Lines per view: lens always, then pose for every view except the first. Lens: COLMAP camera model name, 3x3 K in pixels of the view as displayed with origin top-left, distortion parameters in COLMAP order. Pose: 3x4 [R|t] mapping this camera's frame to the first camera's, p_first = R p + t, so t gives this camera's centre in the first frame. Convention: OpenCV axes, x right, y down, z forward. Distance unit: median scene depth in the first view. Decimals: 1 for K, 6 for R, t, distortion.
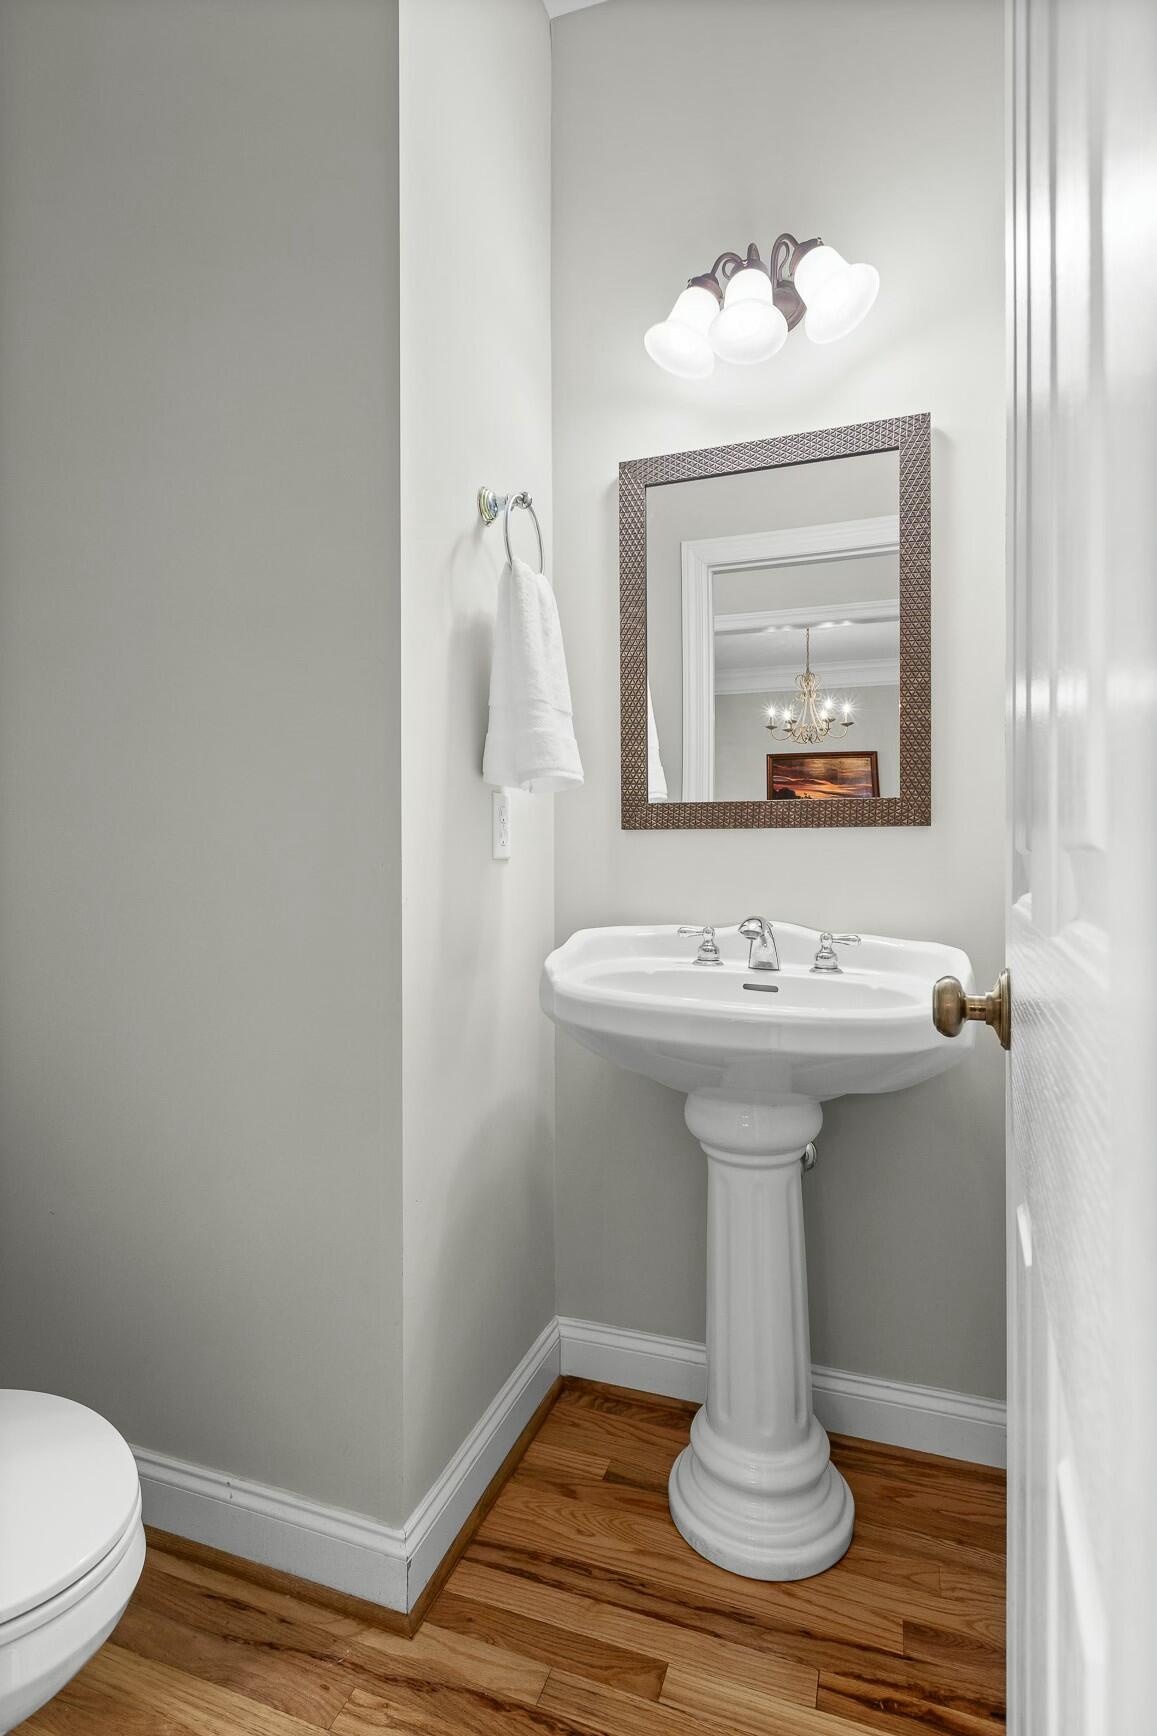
lens RADIAL K [[873.7, 0, 572.6], [0, 873.7, 858.2], [0, 0, 1]] dist [-0.003231, -0.000008]
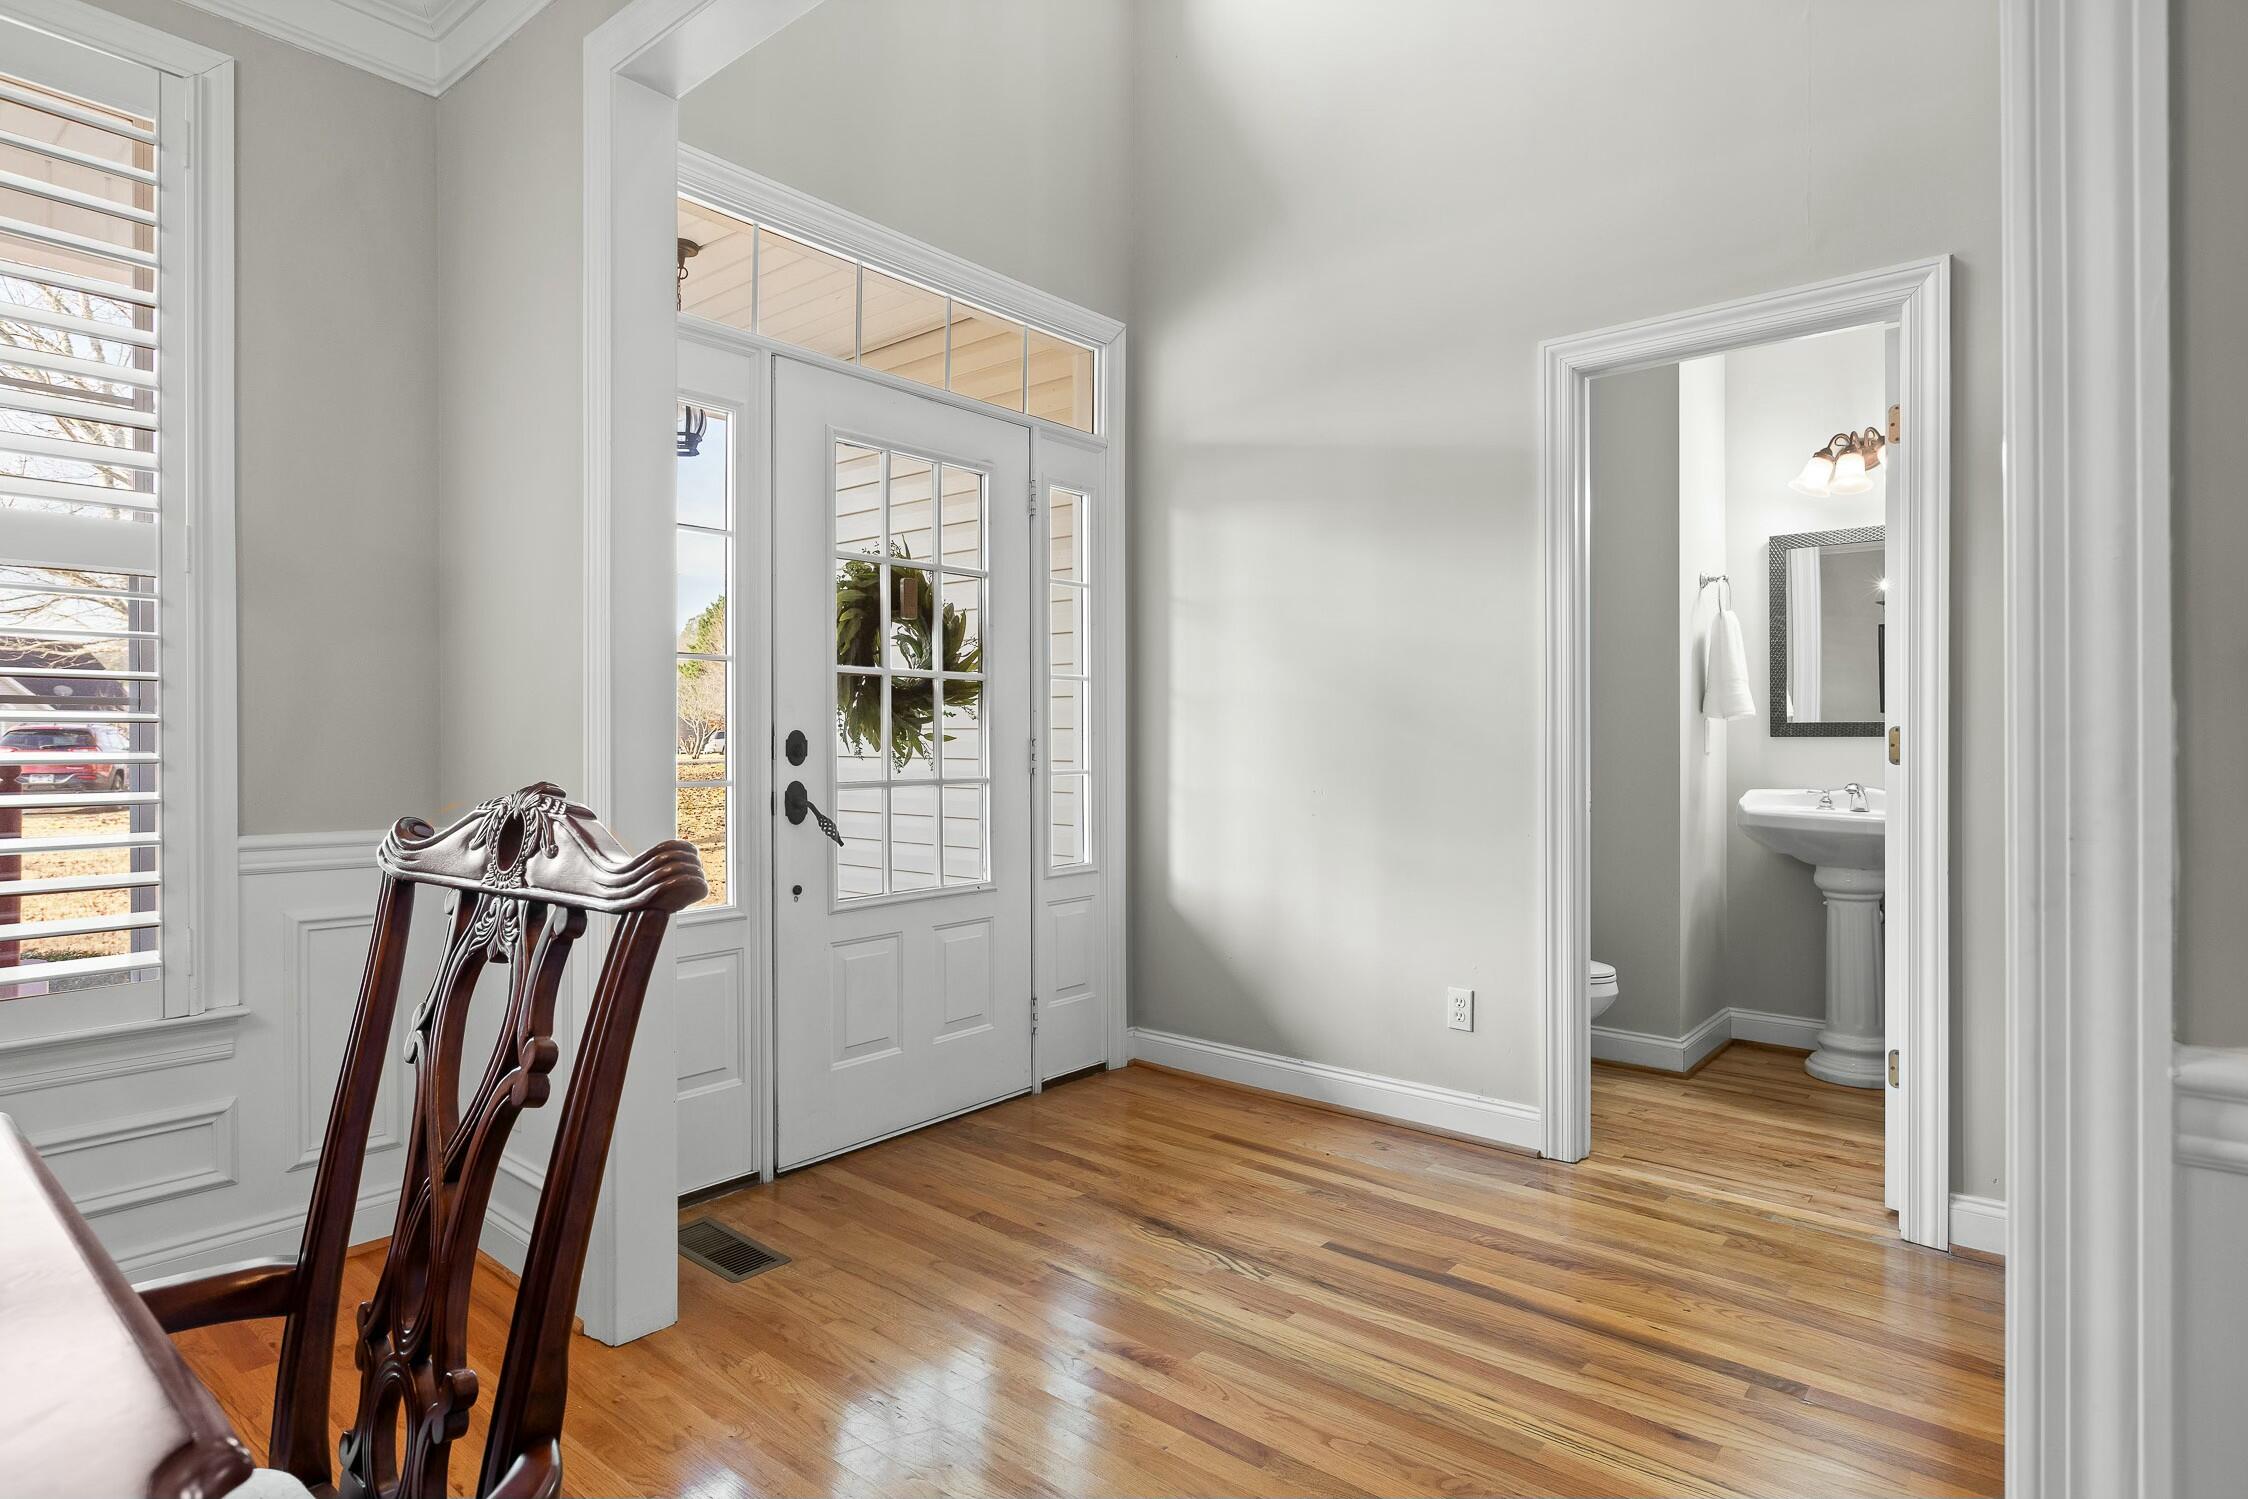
lens RADIAL K [[1199.4, 0, 1124.6], [0, 1199.4, 748.1], [0, 0, 1]] dist [-0.000157, 0.000979]
pose [[0.936347, 0.001194, -0.351075, -0.363251], [-0.003890, 0.999968, -0.006972, 0.015120], [0.351055, 0.007894, 0.936321, -2.014321]]
